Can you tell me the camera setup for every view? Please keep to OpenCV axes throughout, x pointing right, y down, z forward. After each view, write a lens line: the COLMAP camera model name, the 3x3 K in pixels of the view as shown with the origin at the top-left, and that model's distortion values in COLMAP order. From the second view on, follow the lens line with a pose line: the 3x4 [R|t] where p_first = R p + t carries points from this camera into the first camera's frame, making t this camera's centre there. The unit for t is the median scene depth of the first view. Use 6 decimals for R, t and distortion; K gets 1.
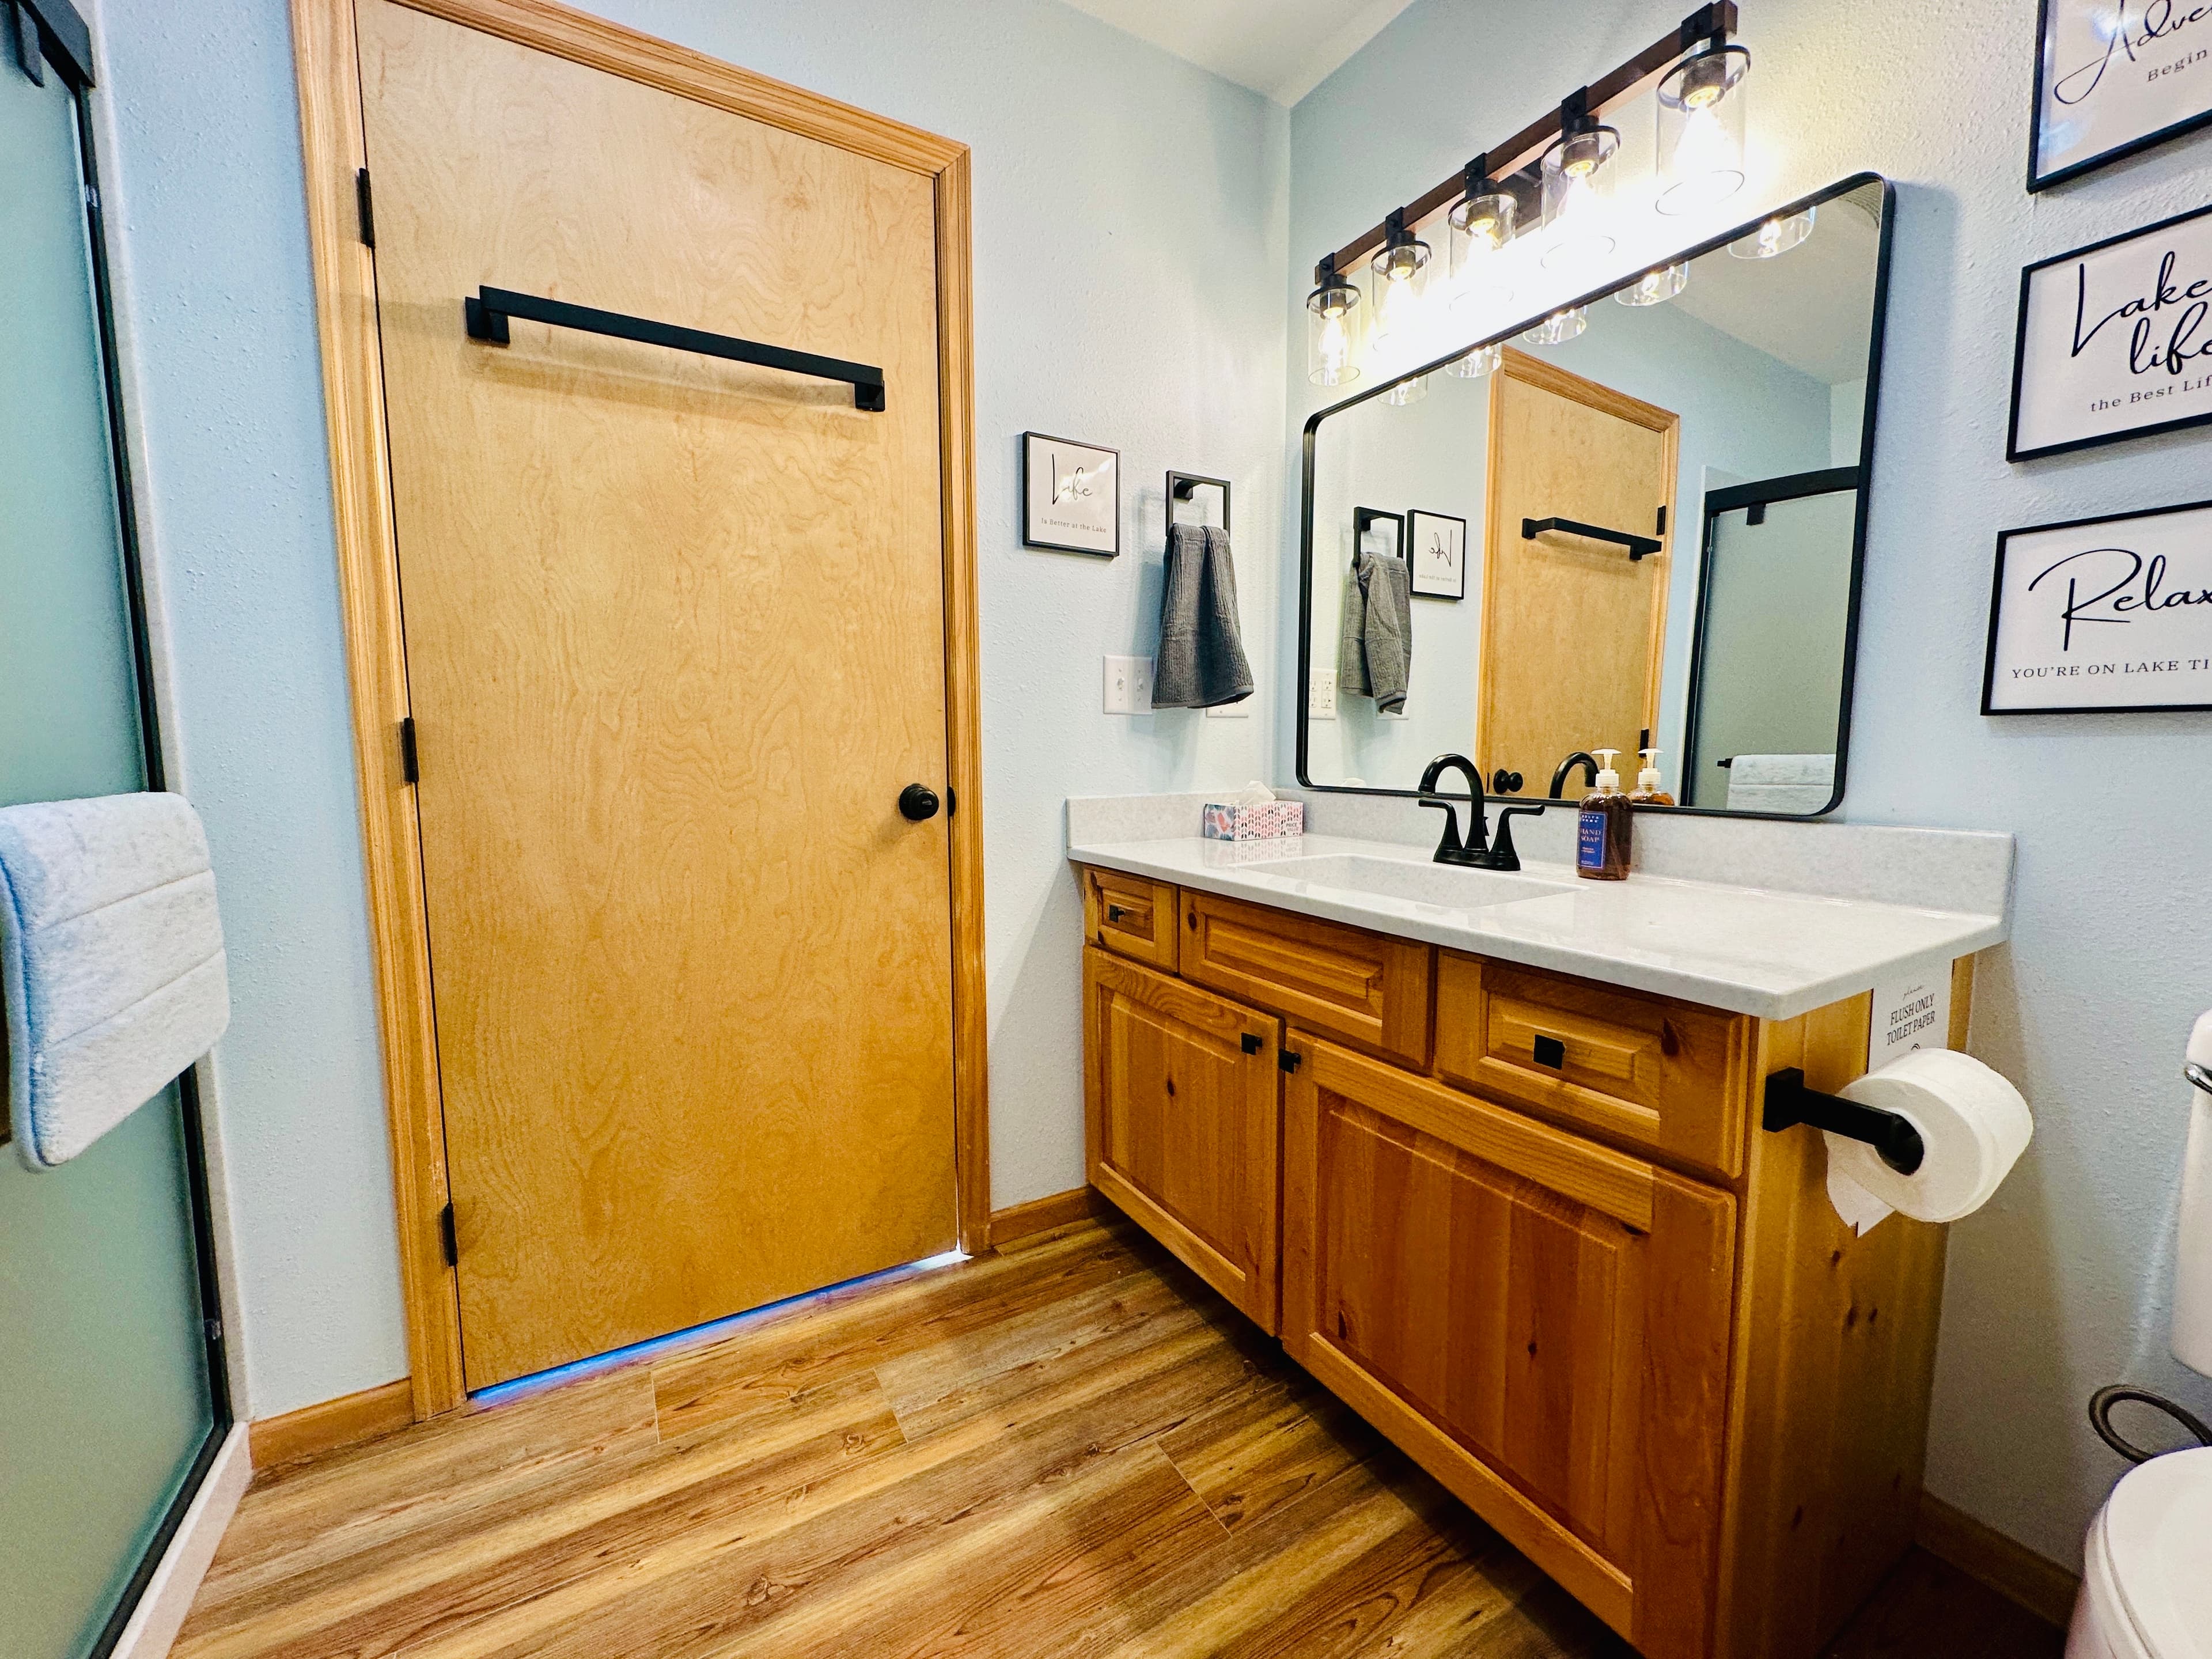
lens RADIAL K [[885.3, 0, 1106.0], [0, 885.3, 829.5], [0, 0, 1]] dist [-0.000222, 0.000350]
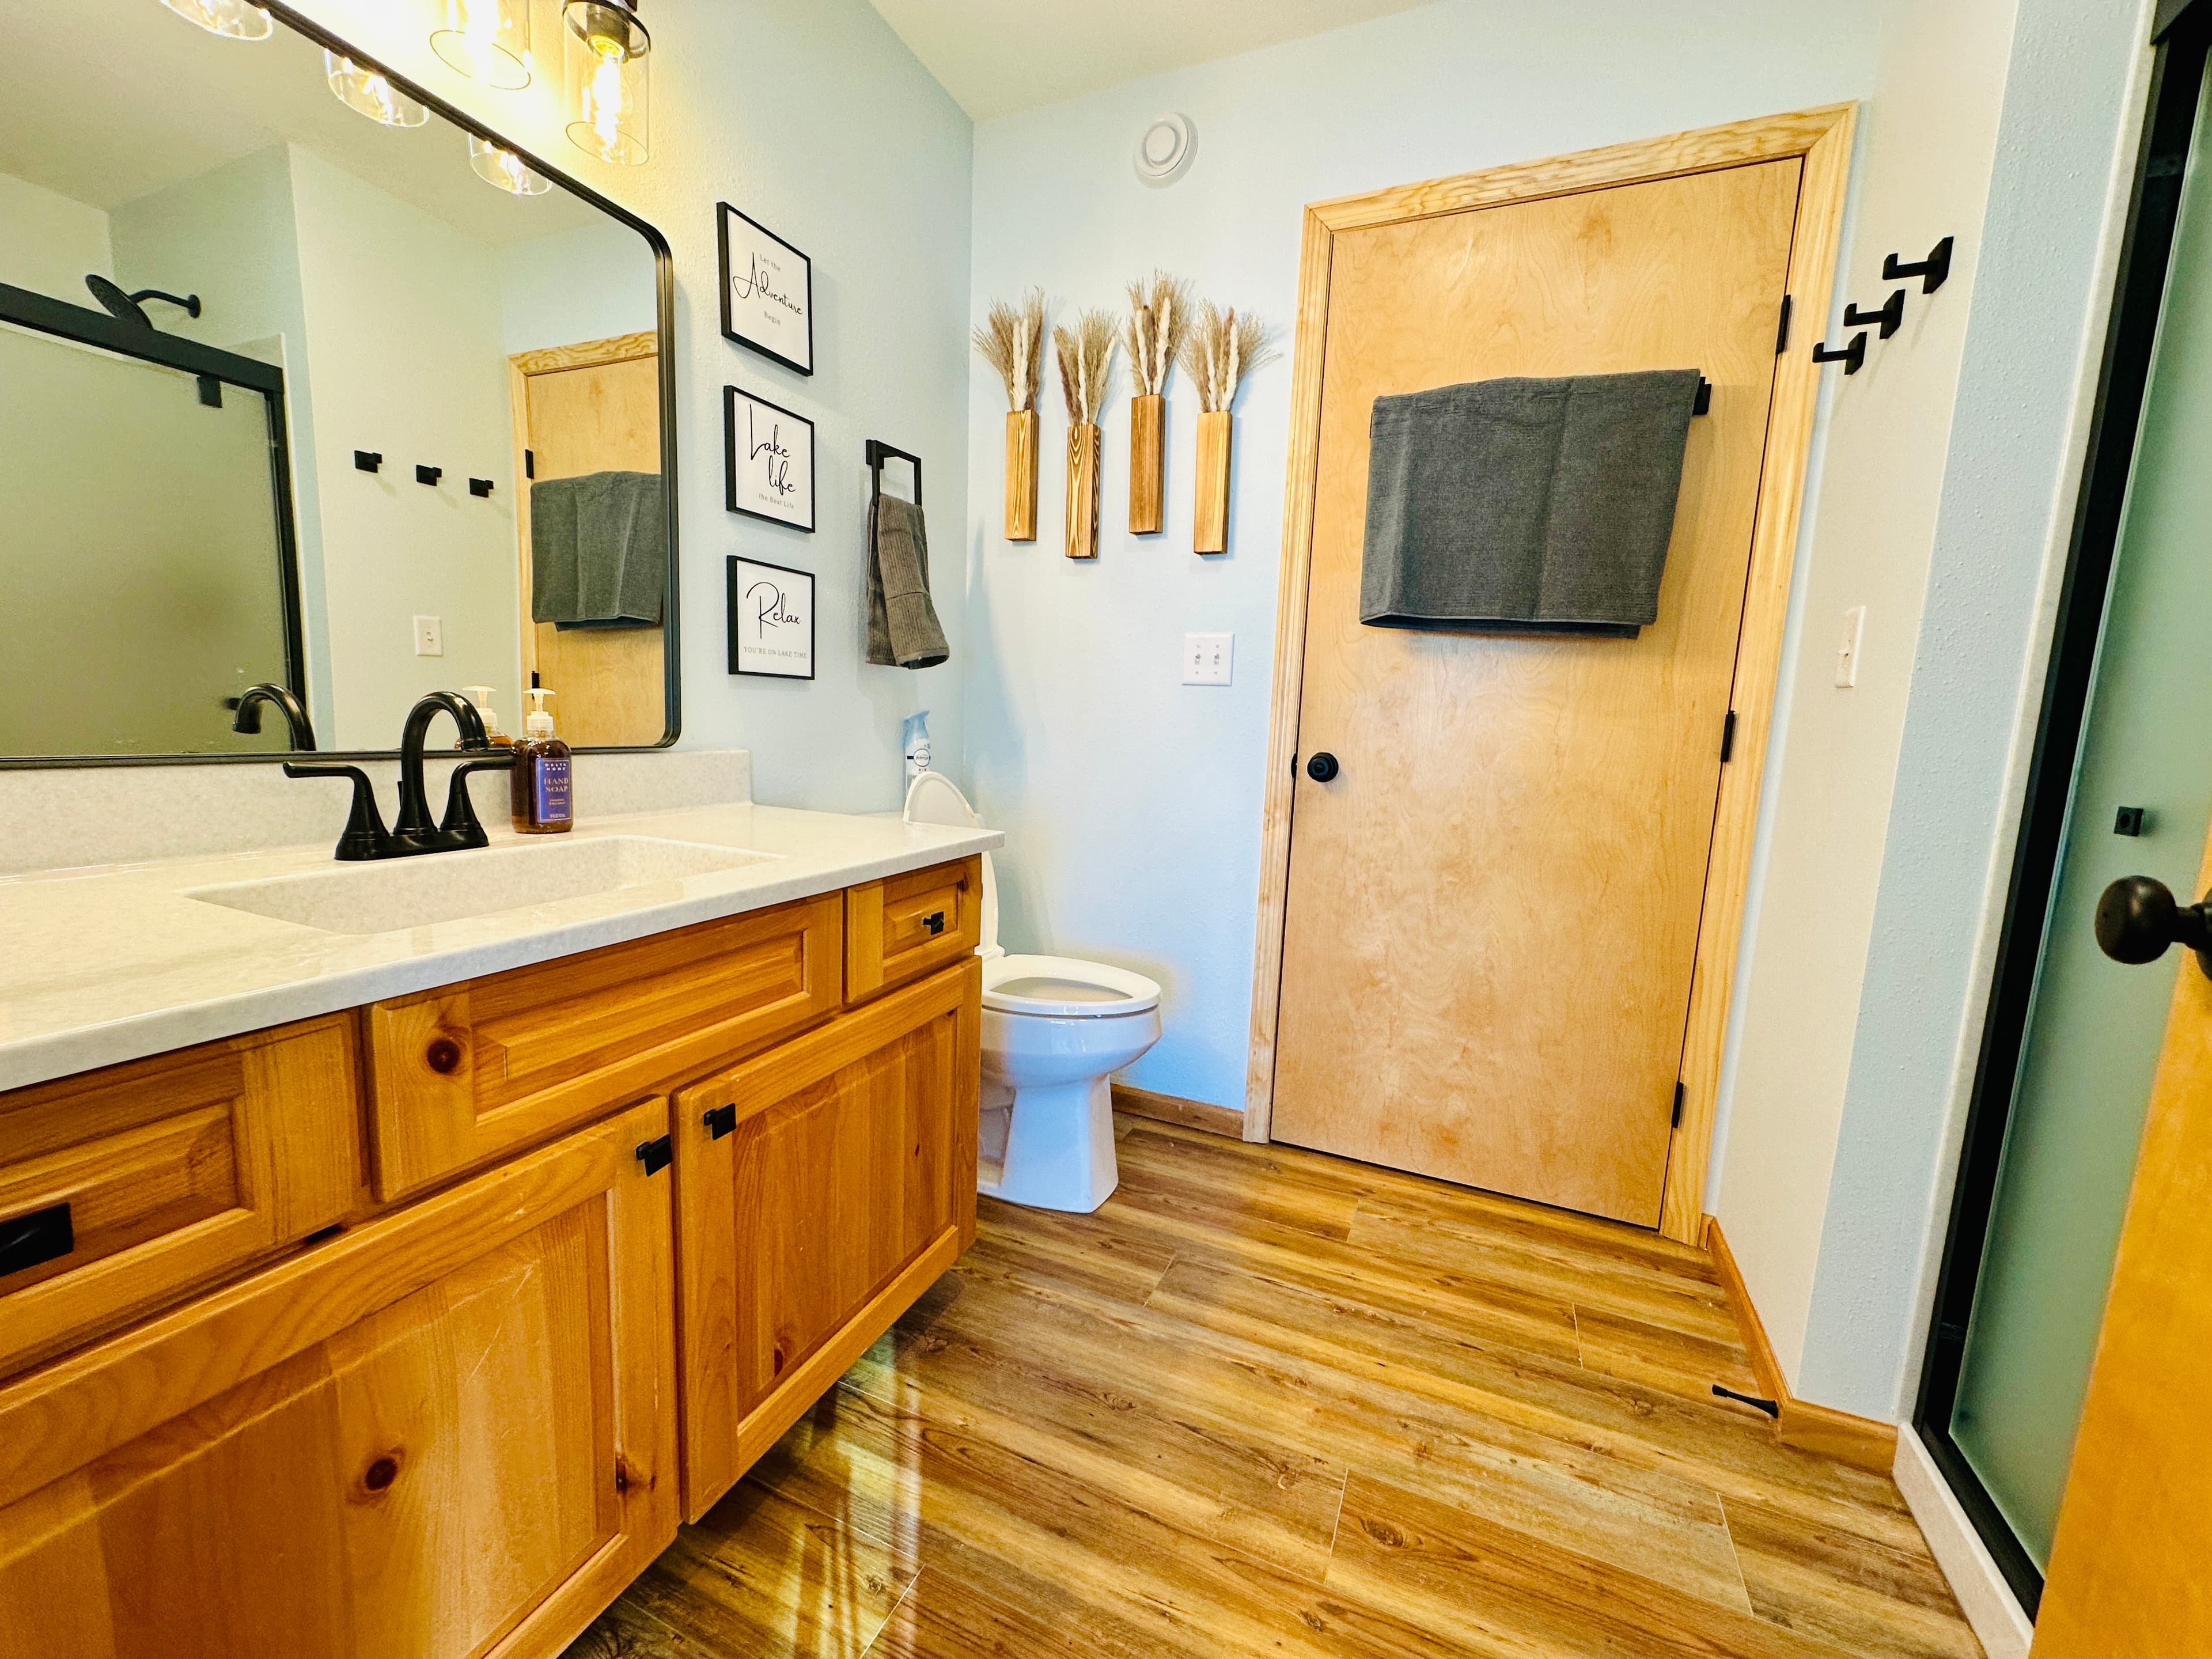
lens RADIAL K [[885.3, 0, 1106.0], [0, 885.3, 829.5], [0, 0, 1]] dist [-0.000222, 0.000350]
pose [[-0.584655, -0.128413, 0.801055, -0.607635], [0.038409, 0.981905, 0.185437, -0.113839], [-0.810373, 0.139184, -0.569143, 1.270276]]
